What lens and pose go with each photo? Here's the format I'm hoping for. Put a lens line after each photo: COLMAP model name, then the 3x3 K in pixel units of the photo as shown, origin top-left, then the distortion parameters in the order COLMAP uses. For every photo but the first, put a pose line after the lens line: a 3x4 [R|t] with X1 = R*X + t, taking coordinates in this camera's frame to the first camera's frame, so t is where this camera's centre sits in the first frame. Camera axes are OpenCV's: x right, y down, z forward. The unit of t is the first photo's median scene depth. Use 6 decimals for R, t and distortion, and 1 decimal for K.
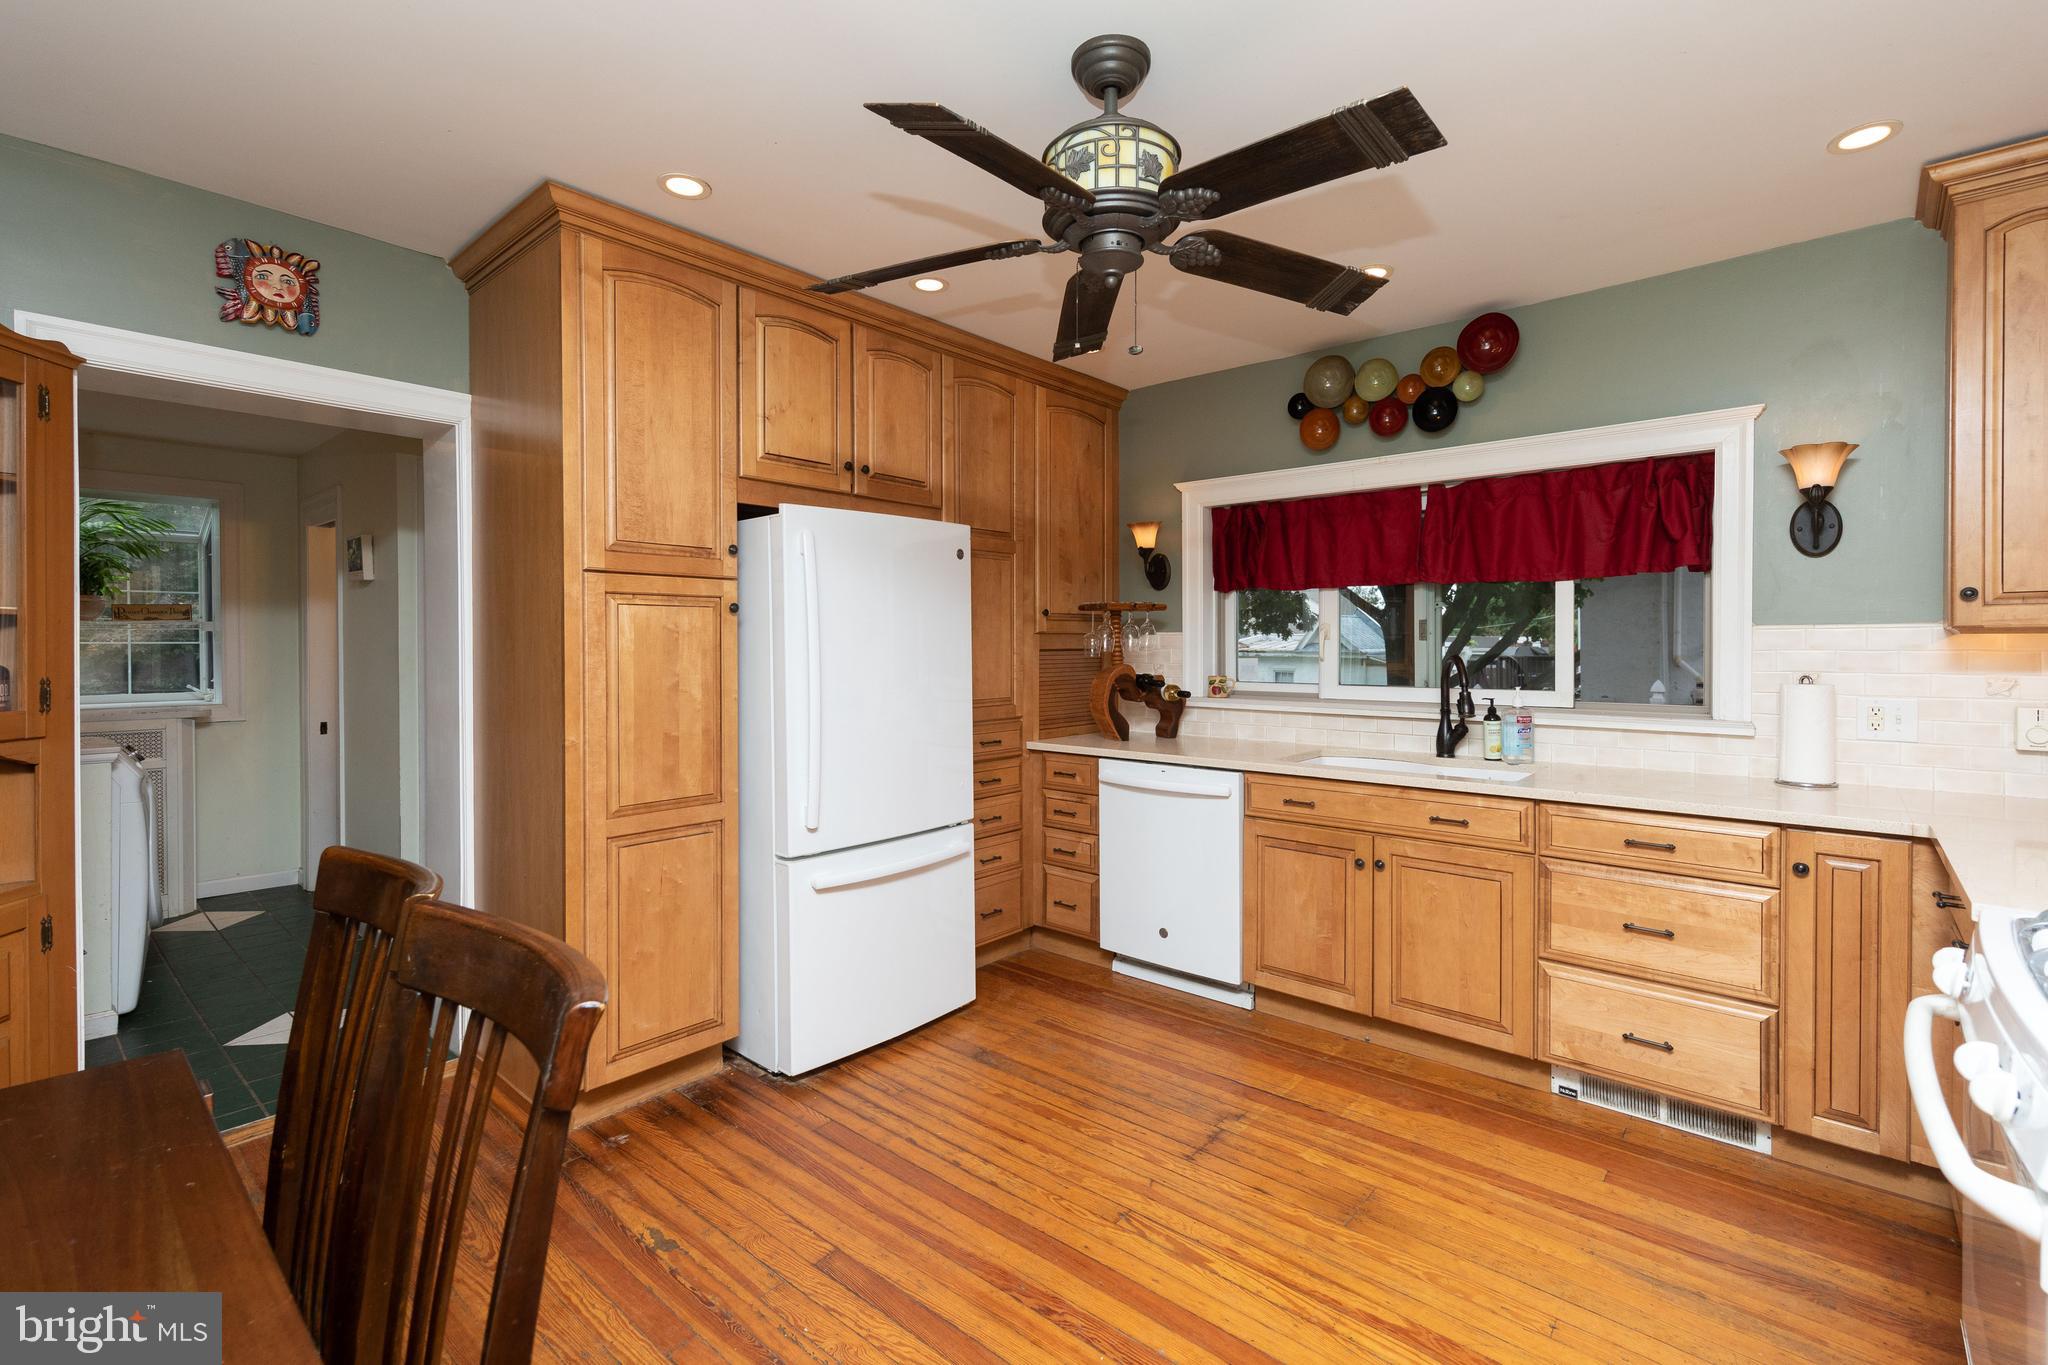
lens RADIAL K [[882.6, 0, 1026.7], [0, 882.6, 657.0], [0, 0, 1]] dist [0.000779, -0.000805]
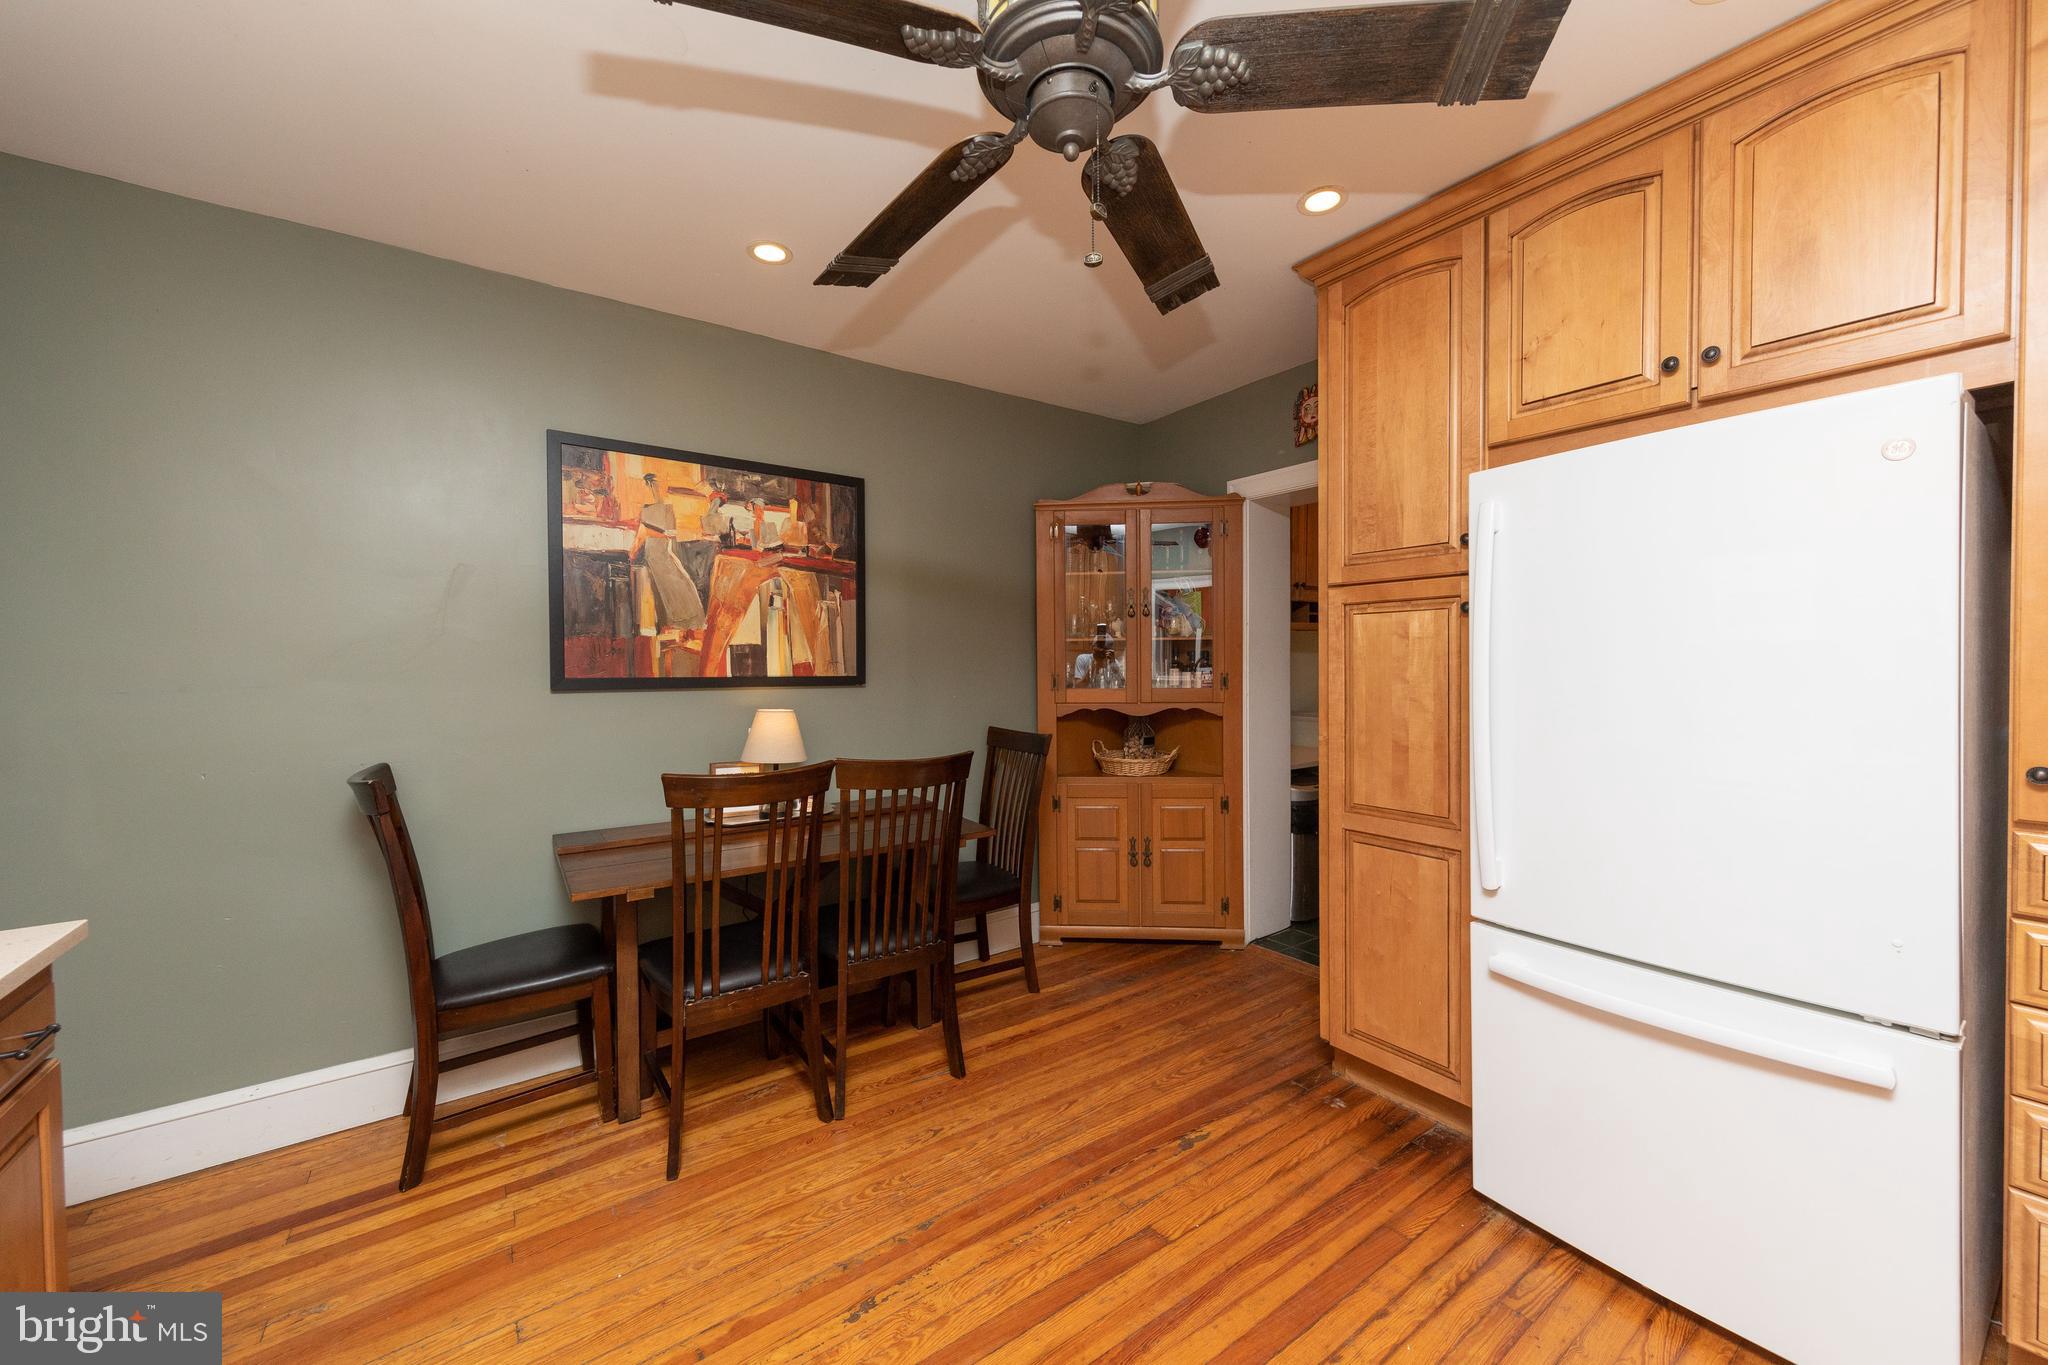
lens RADIAL K [[764.5, 0, 1003.9], [0, 764.5, 672.2], [0, 0, 1]] dist [-0.000745, -0.000122]
pose [[-0.232353, 0.022189, -0.972378, 0.511522], [0.002911, 0.999751, 0.022118, -0.010540], [0.972627, 0.002309, -0.232360, 0.763511]]
